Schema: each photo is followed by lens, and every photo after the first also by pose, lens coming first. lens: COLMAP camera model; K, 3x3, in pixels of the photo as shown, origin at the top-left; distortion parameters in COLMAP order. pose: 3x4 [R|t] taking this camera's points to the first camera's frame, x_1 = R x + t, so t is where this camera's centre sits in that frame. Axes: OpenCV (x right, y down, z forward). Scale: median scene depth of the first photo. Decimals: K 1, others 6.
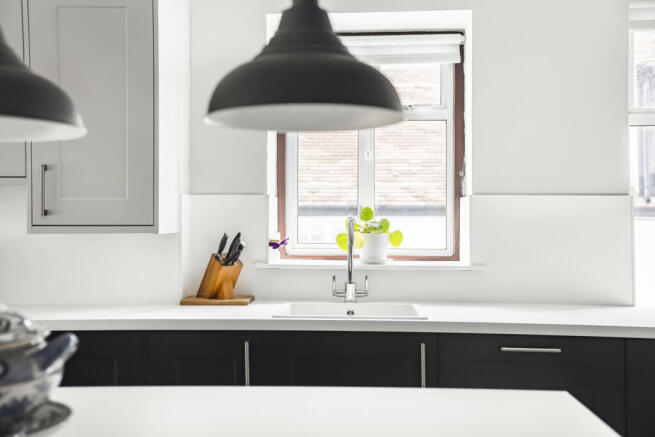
lens RADIAL K [[729.5, 0, 328.2], [0, 729.5, 216.7], [0, 0, 1]] dist [0.203958, 0.000000]
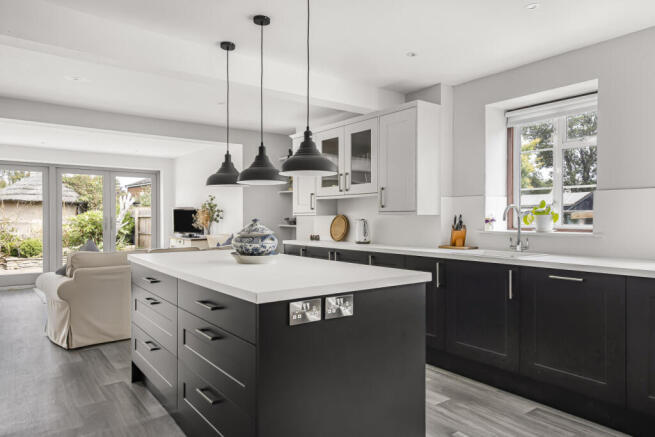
lens RADIAL K [[426.7, 0, 329.0], [0, 426.7, 224.3], [0, 0, 1]] dist [0.011338, 0.006795]
pose [[0.677112, 0.013640, -0.735753, 0.503677], [0.009365, 0.999587, 0.027151, 0.012375], [0.735820, -0.025274, 0.676705, -0.087015]]
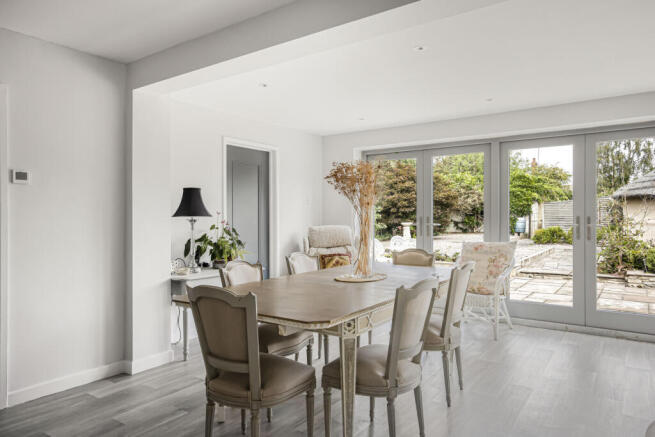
lens RADIAL K [[426.7, 0, 334.1], [0, 426.7, 219.3], [0, 0, 1]] dist [0.011338, 0.006795]
pose [[-0.495099, 0.008439, -0.868796, -0.676714], [0.019217, 0.999815, -0.001239, 0.010837], [0.868624, -0.017309, -0.495169, 0.090681]]
